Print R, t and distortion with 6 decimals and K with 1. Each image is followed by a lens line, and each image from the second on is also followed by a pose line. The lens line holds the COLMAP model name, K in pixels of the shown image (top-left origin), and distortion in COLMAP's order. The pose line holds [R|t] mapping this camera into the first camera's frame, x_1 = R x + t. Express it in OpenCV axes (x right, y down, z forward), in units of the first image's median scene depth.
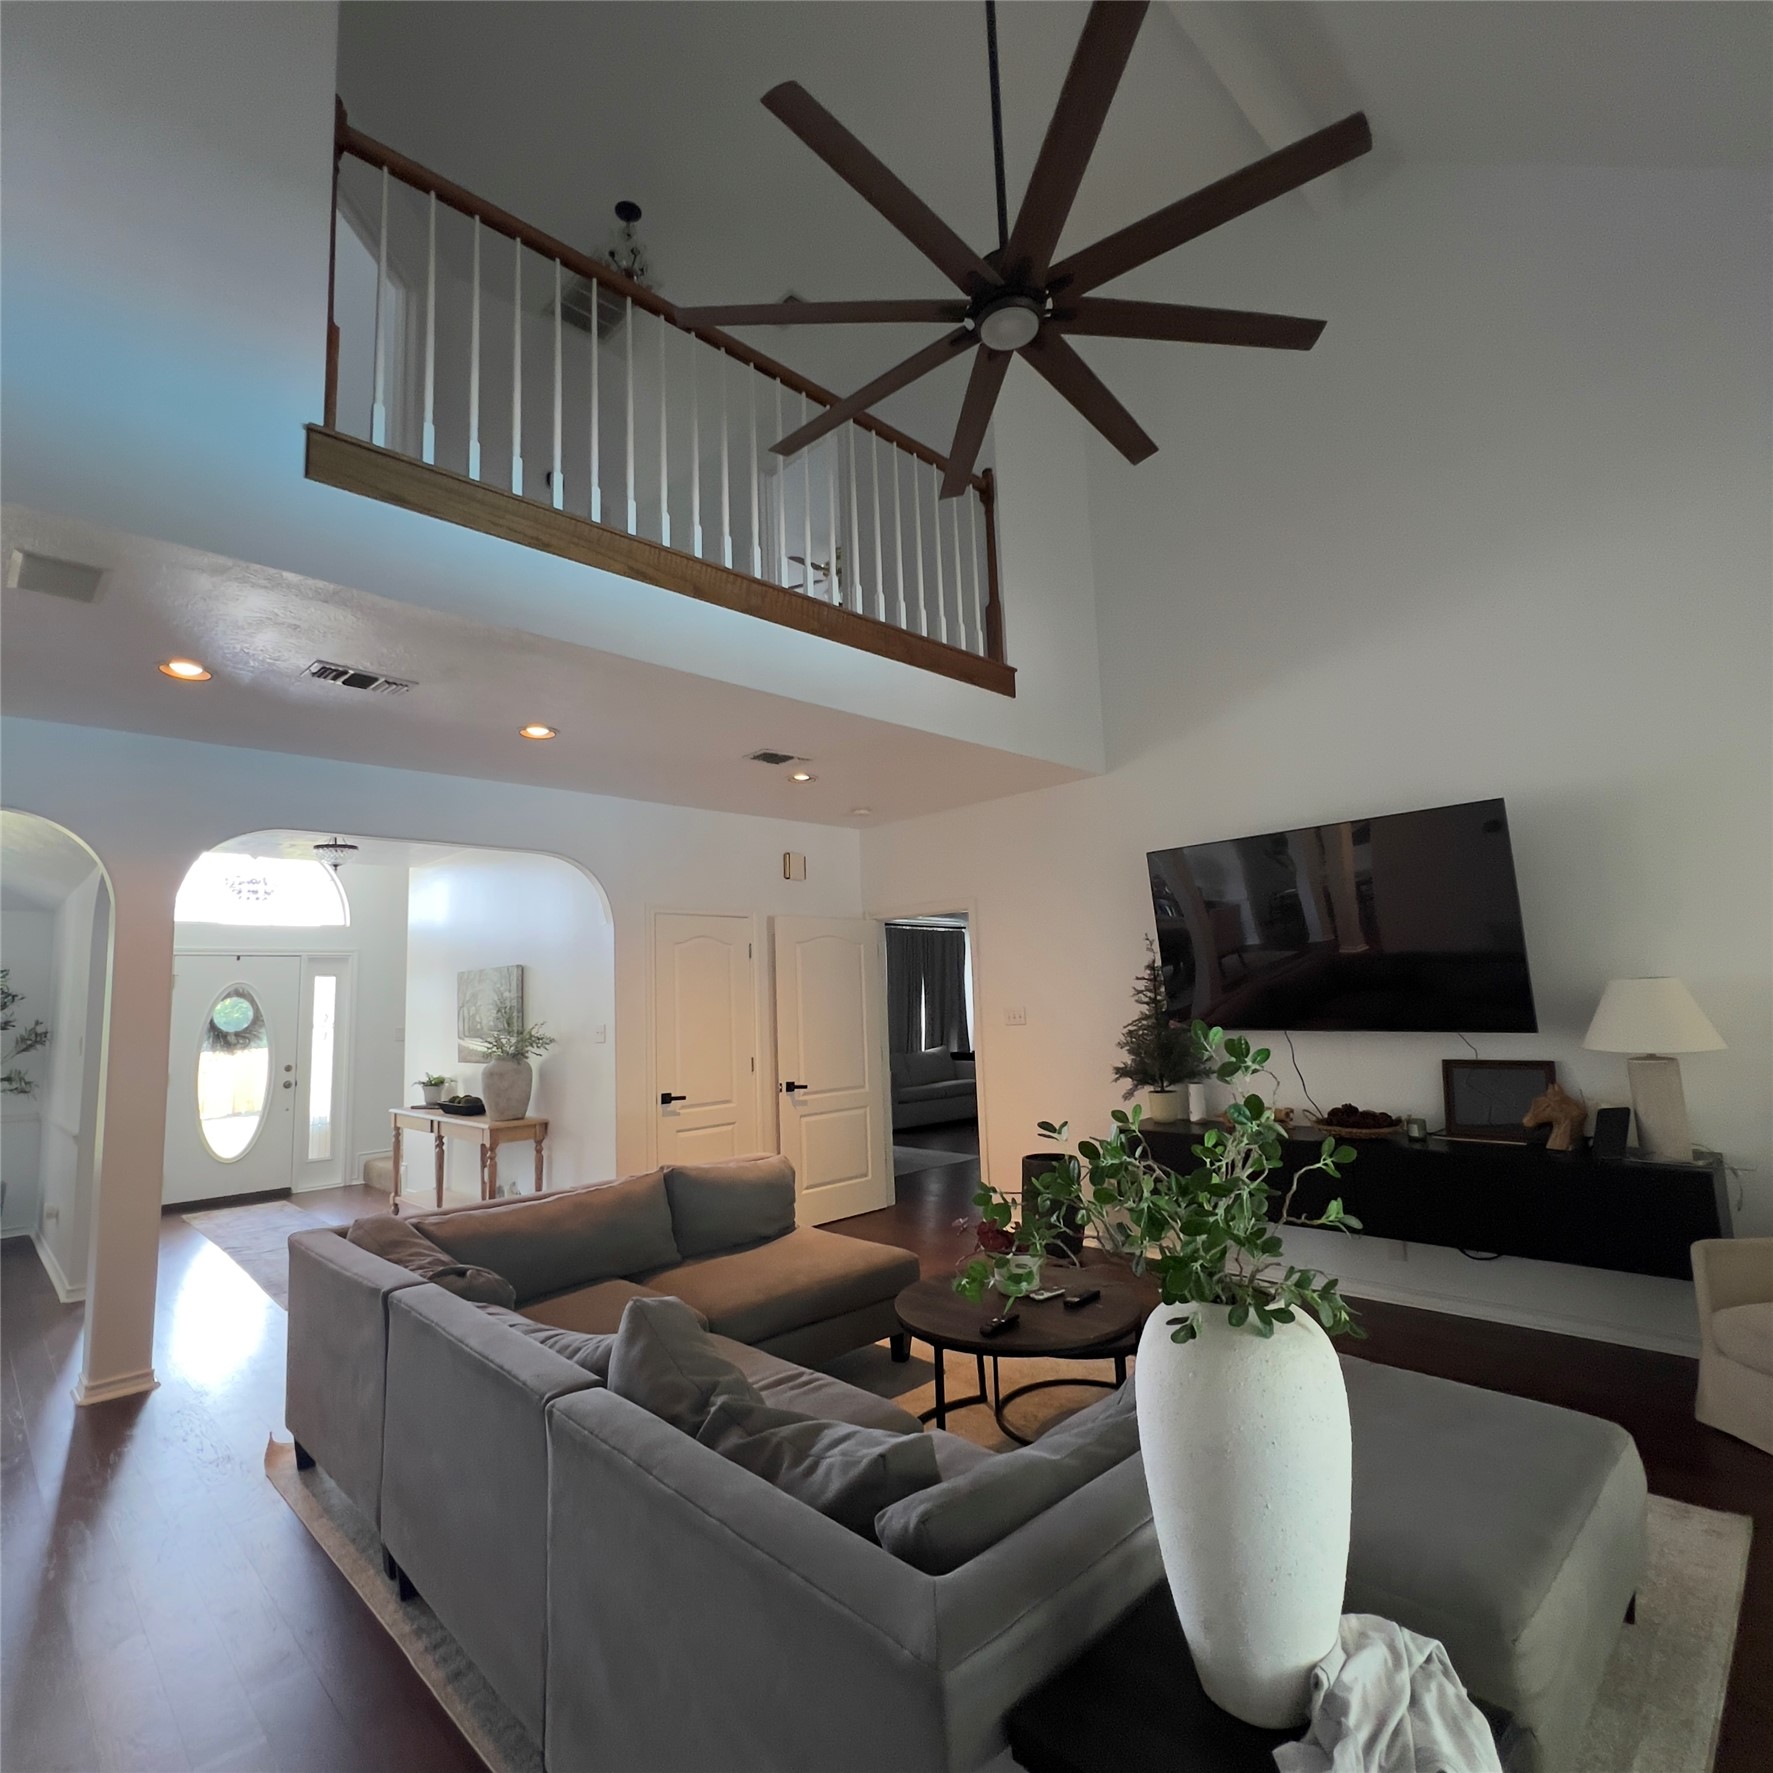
lens RADIAL K [[944.6, 0, 890.0], [0, 944.6, 896.3], [0, 0, 1]] dist [0.001162, -0.001101]
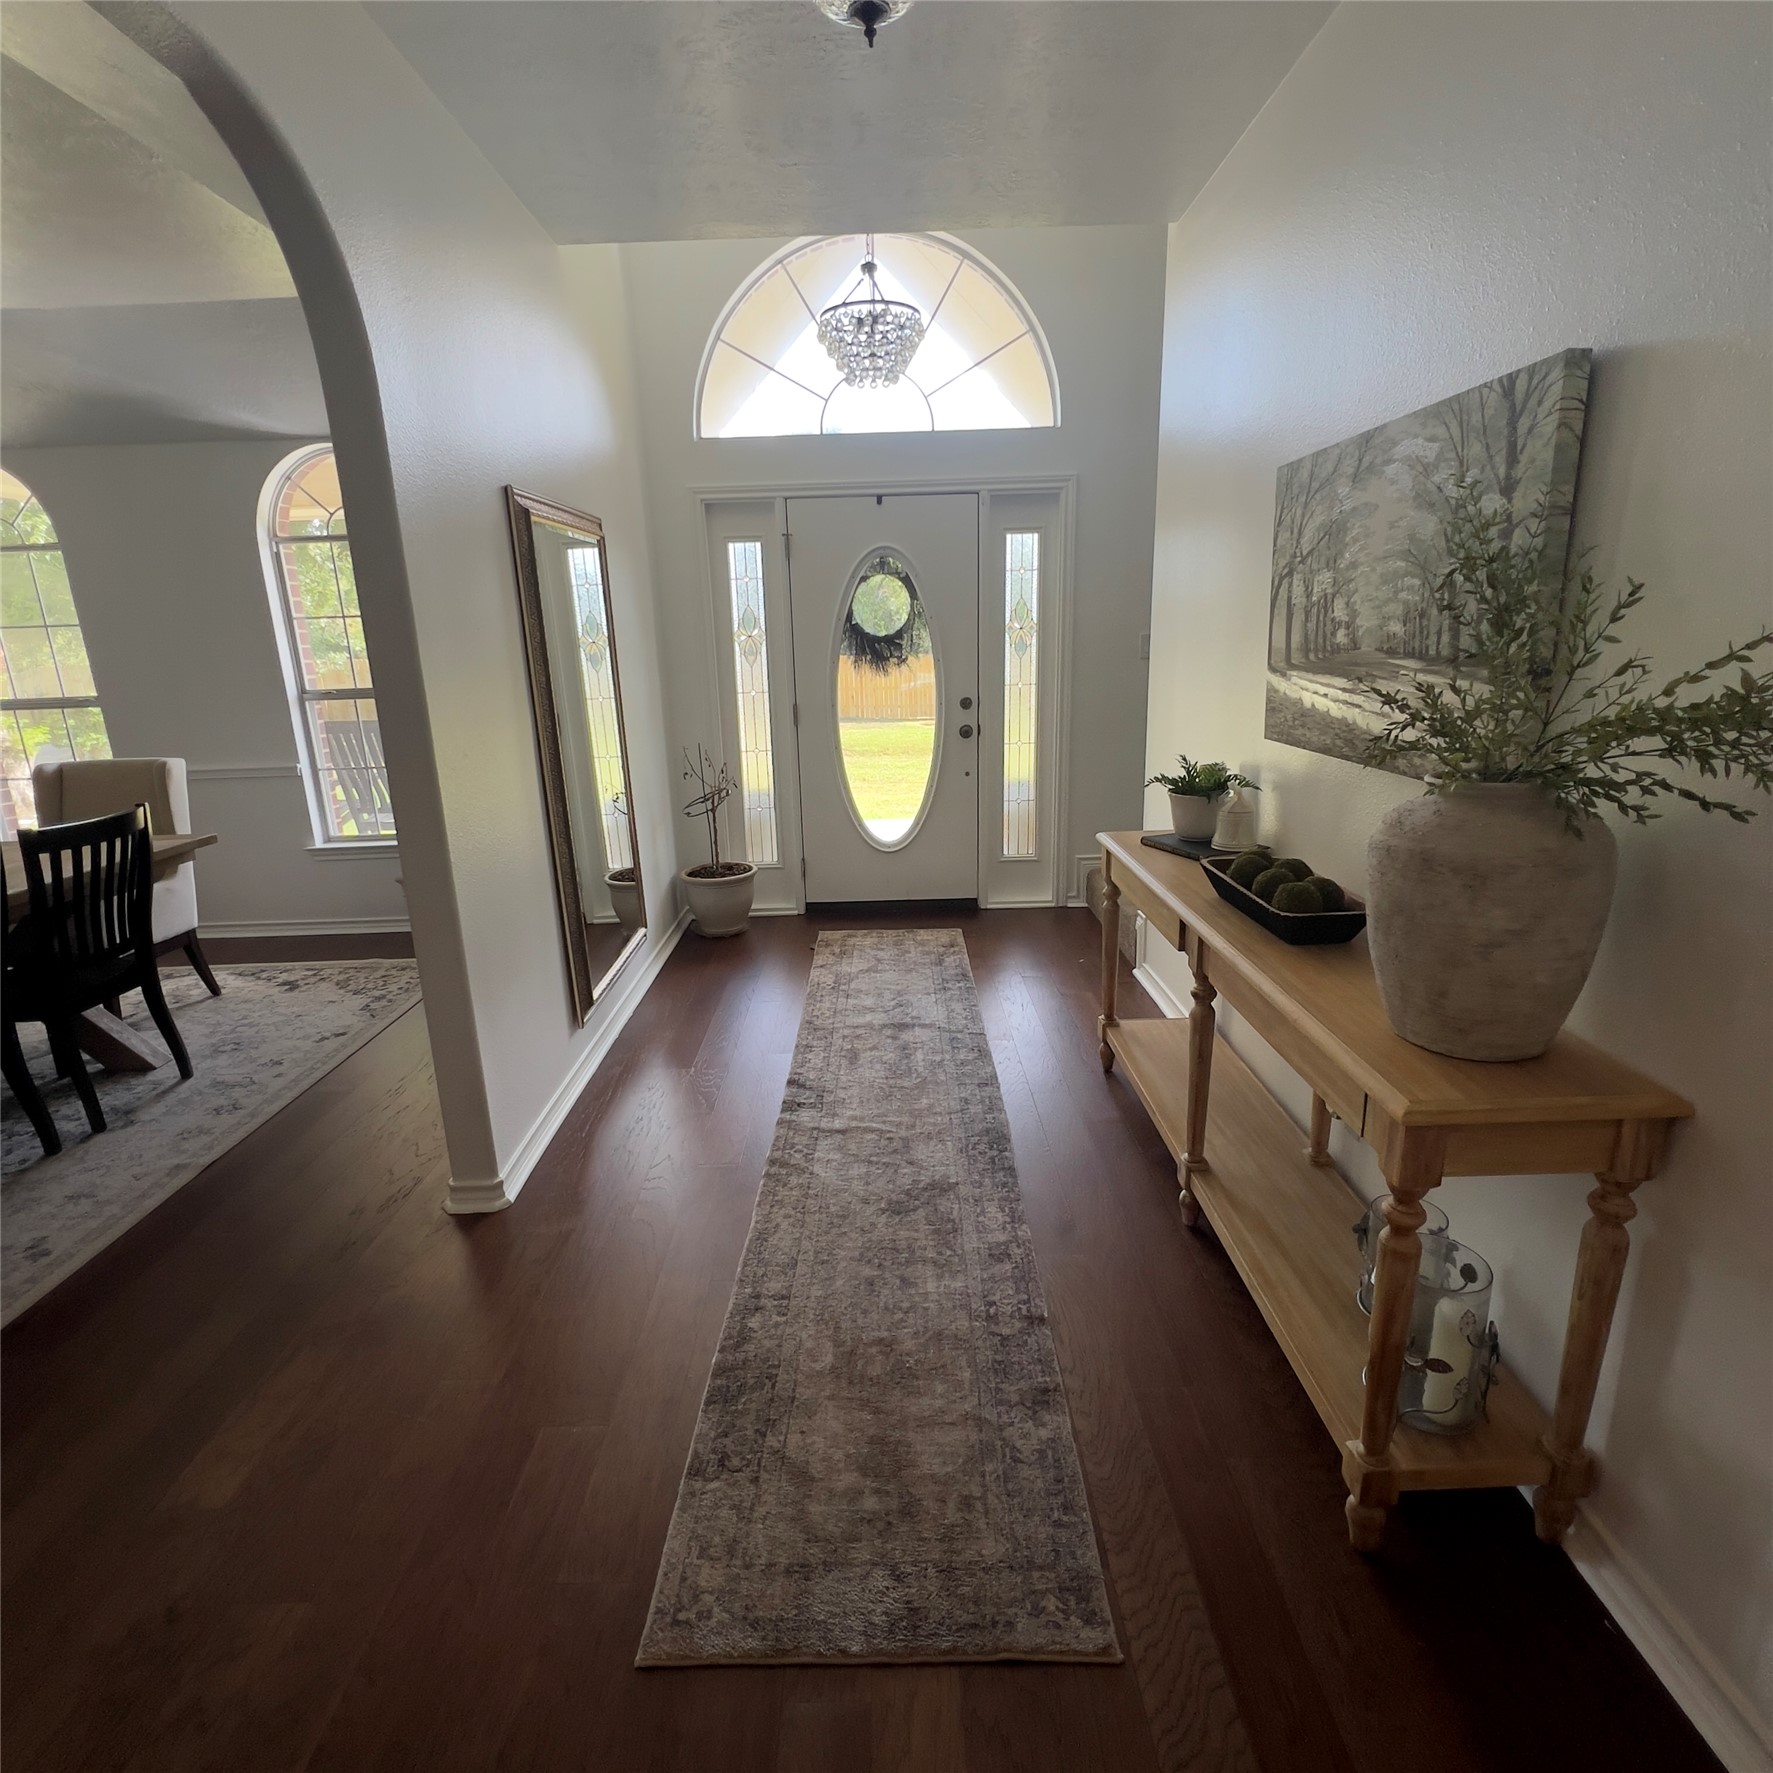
lens RADIAL K [[937.6, 0, 886.1], [0, 937.6, 879.9], [0, 0, 1]] dist [0.001823, 0.000313]
pose [[0.713085, 0.195022, -0.673407, -0.279438], [0.080250, 0.931511, 0.354750, 0.079716], [0.696470, -0.307008, 0.648595, 0.589935]]
